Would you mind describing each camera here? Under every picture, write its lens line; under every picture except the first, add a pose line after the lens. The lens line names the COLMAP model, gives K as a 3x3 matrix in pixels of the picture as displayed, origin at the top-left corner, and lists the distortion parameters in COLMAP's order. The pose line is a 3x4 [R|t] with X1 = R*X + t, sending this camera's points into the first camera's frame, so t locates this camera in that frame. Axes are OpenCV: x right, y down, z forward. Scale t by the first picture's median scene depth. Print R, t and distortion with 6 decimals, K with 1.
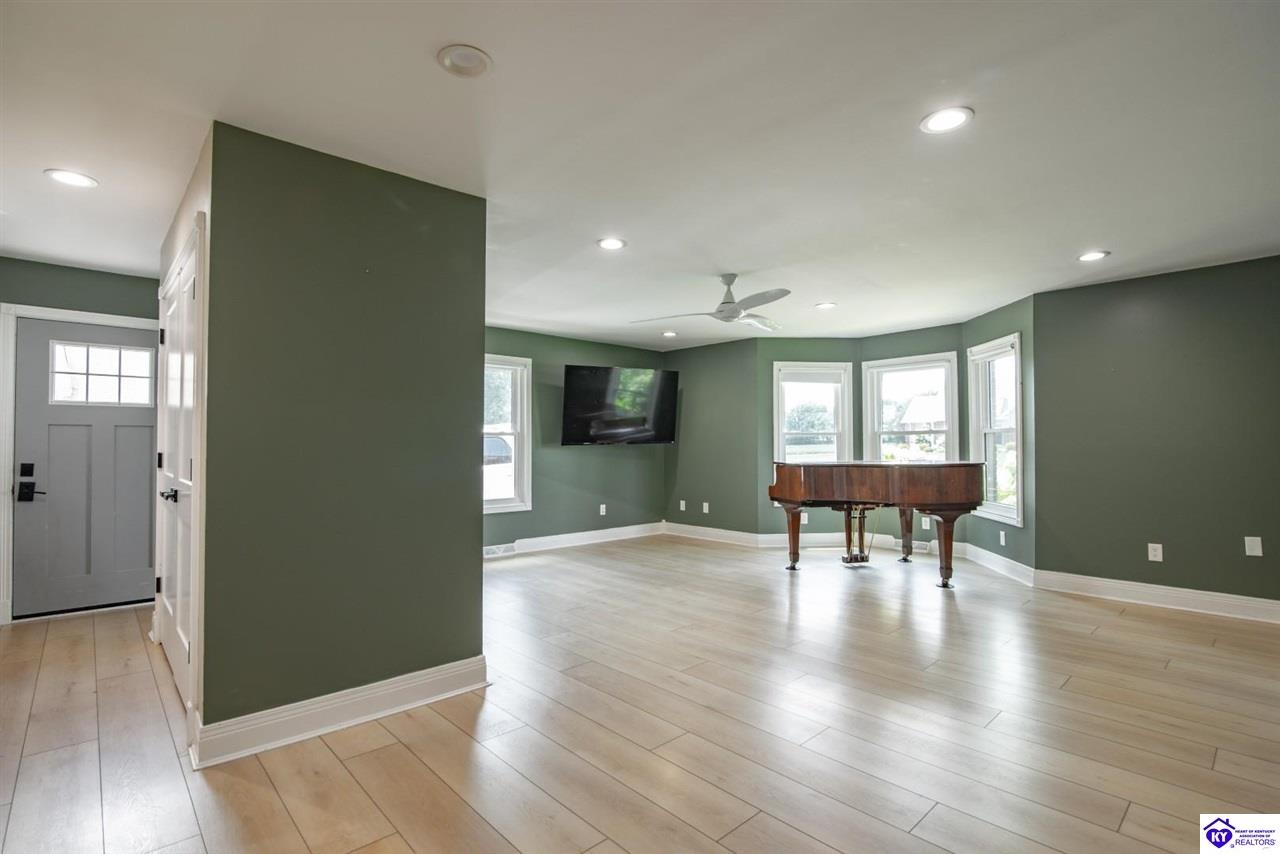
lens RADIAL K [[616.1, 0, 642.6], [0, 616.1, 434.0], [0, 0, 1]] dist [-0.031998, -0.000063]
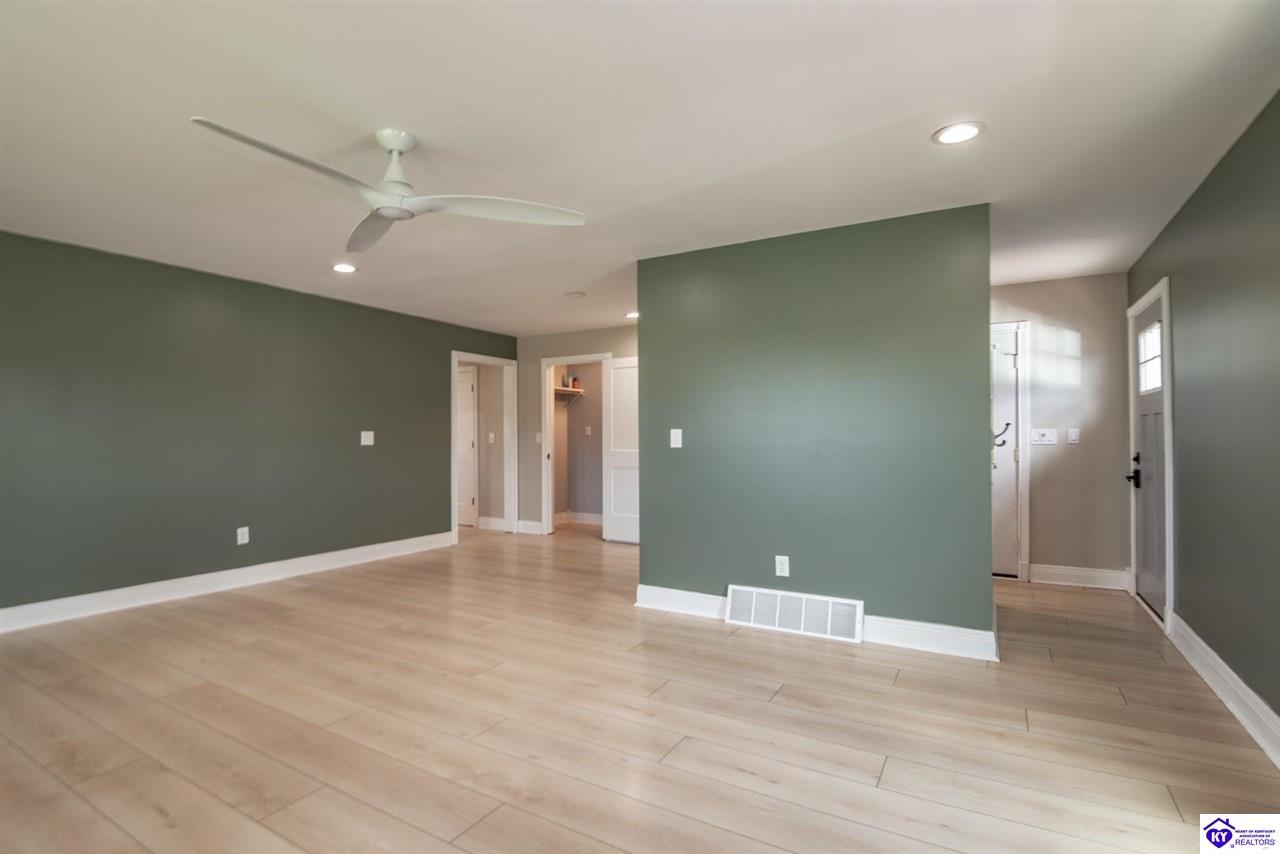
lens RADIAL K [[605.5, 0, 634.0], [0, 605.5, 428.7], [0, 0, 1]] dist [-0.014603, -0.000507]
pose [[-0.957783, -0.004778, -0.287452, 0.082871], [0.006677, 0.999222, -0.038857, 0.028803], [0.287415, -0.039136, -0.957006, 1.365830]]
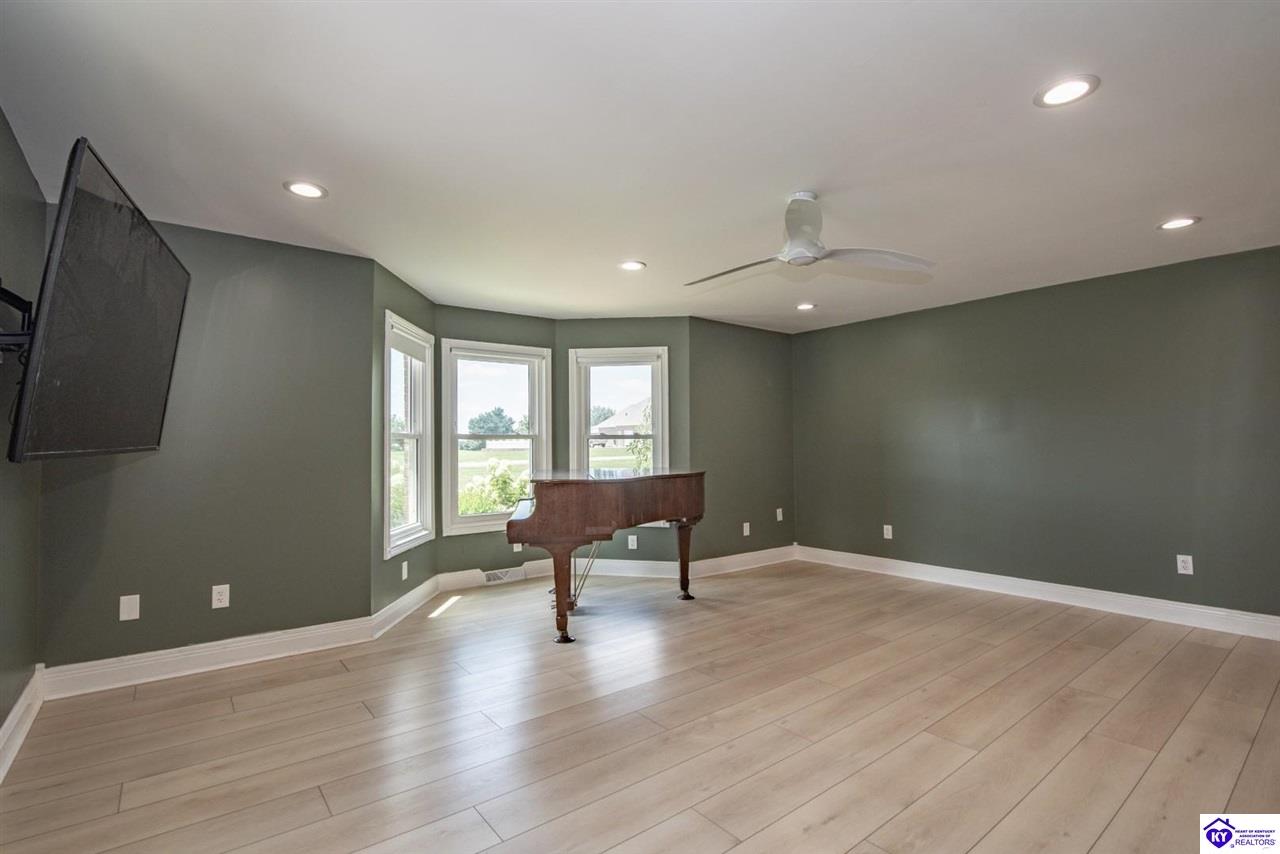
lens RADIAL K [[591.6, 0, 637.4], [0, 591.6, 459.0], [0, 0, 1]] dist [-0.016952, 0.000030]
pose [[0.077110, -0.019309, 0.996836, -0.432955], [-0.019288, 0.999596, 0.020854, 0.007938], [-0.996836, -0.020835, 0.076706, 0.975214]]
